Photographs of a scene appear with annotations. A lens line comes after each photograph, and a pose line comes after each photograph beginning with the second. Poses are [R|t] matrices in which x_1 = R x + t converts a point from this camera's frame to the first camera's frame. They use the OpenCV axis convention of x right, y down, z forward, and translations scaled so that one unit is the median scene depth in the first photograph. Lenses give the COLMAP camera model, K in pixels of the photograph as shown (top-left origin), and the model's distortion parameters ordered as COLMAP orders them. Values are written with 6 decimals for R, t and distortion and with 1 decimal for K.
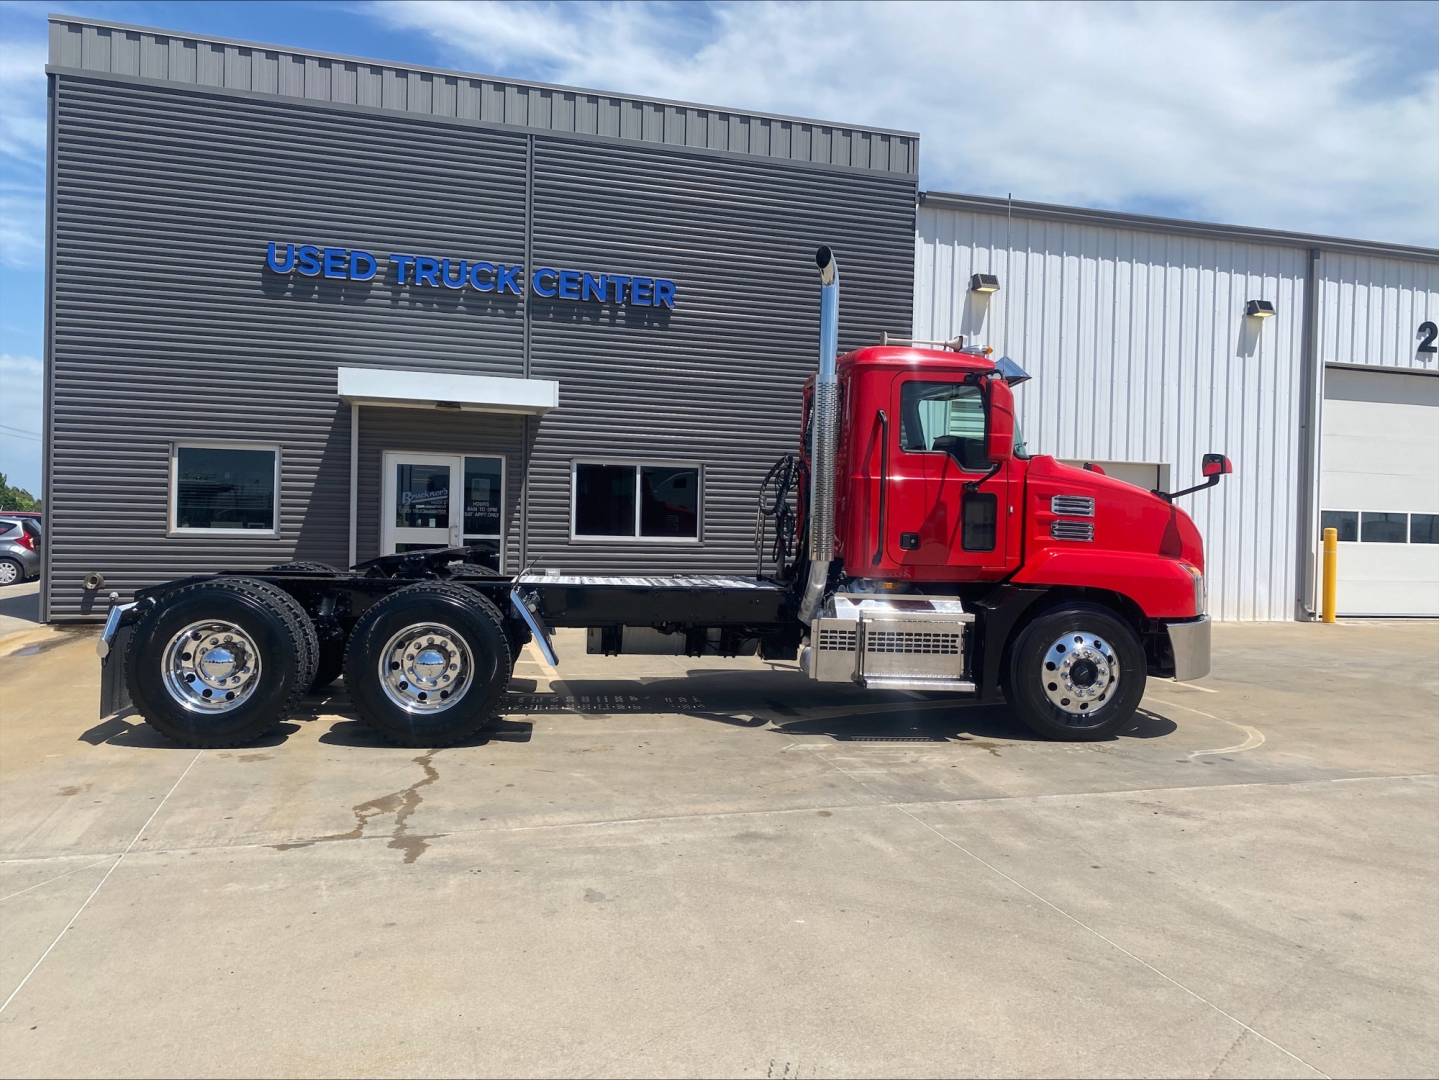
lens RADIAL K [[1100.0, 0, 725.3], [0, 1100.0, 534.4], [0, 0, 1]] dist [0.039423, -0.037565]
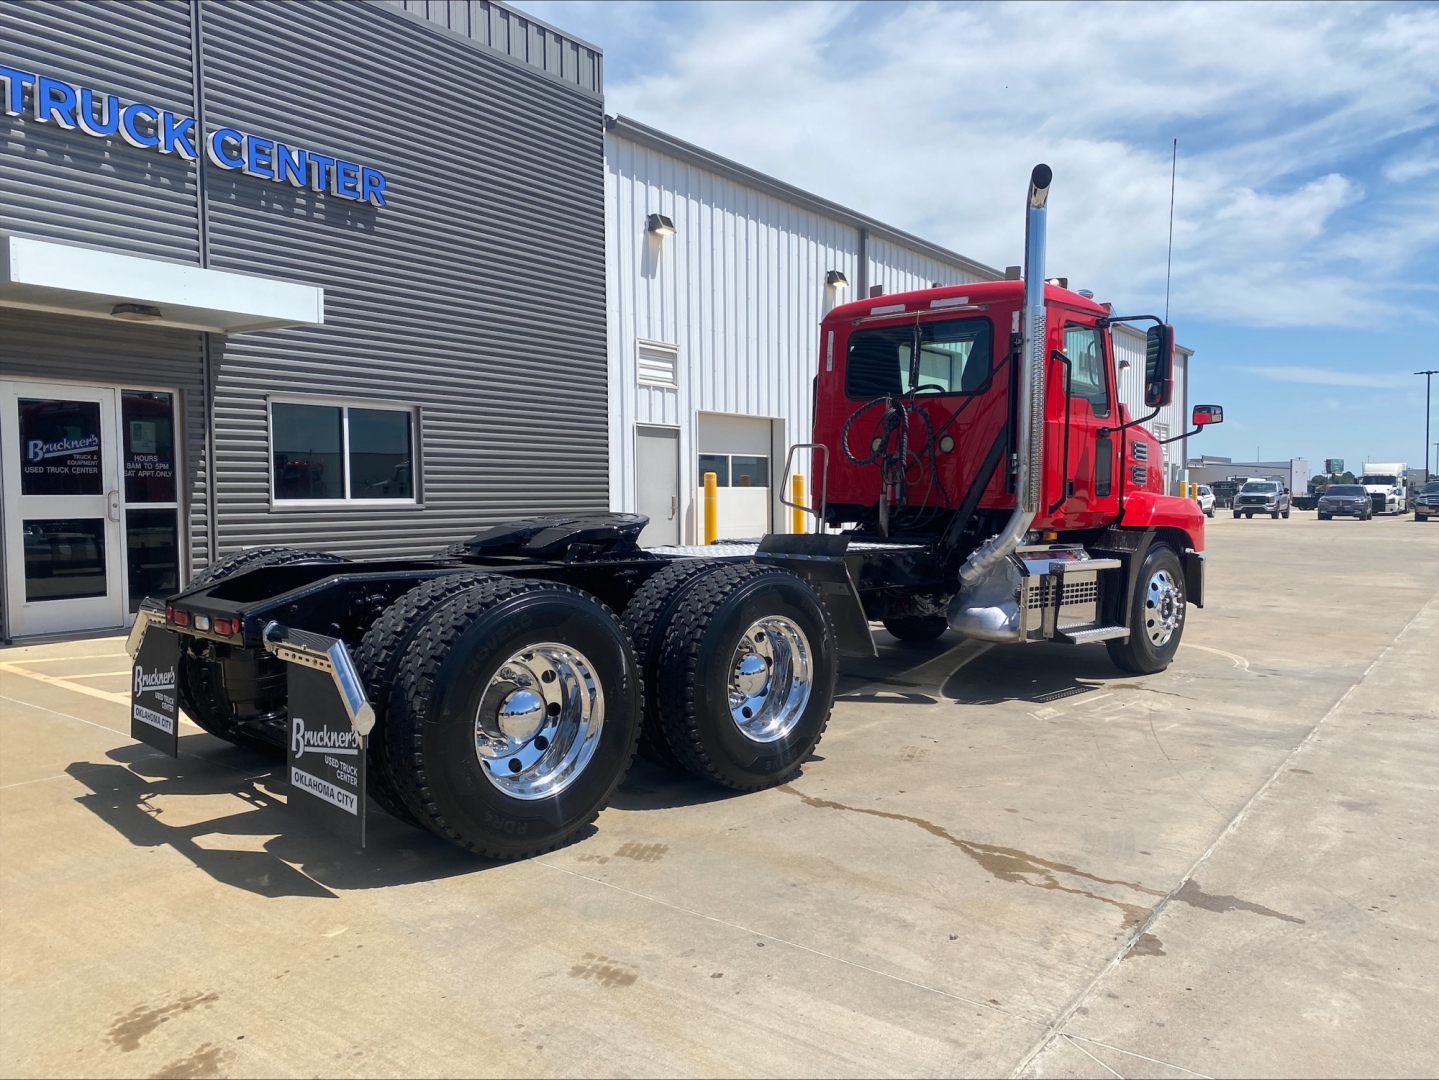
lens RADIAL K [[1100.0, 0, 743.4], [0, 1100.0, 538.3], [0, 0, 1]] dist [0.039423, -0.037565]
pose [[0.791045, -0.052427, 0.609507, -0.350453], [0.025528, 0.998282, 0.052736, -0.004702], [-0.611225, -0.026157, 0.791025, 0.217097]]
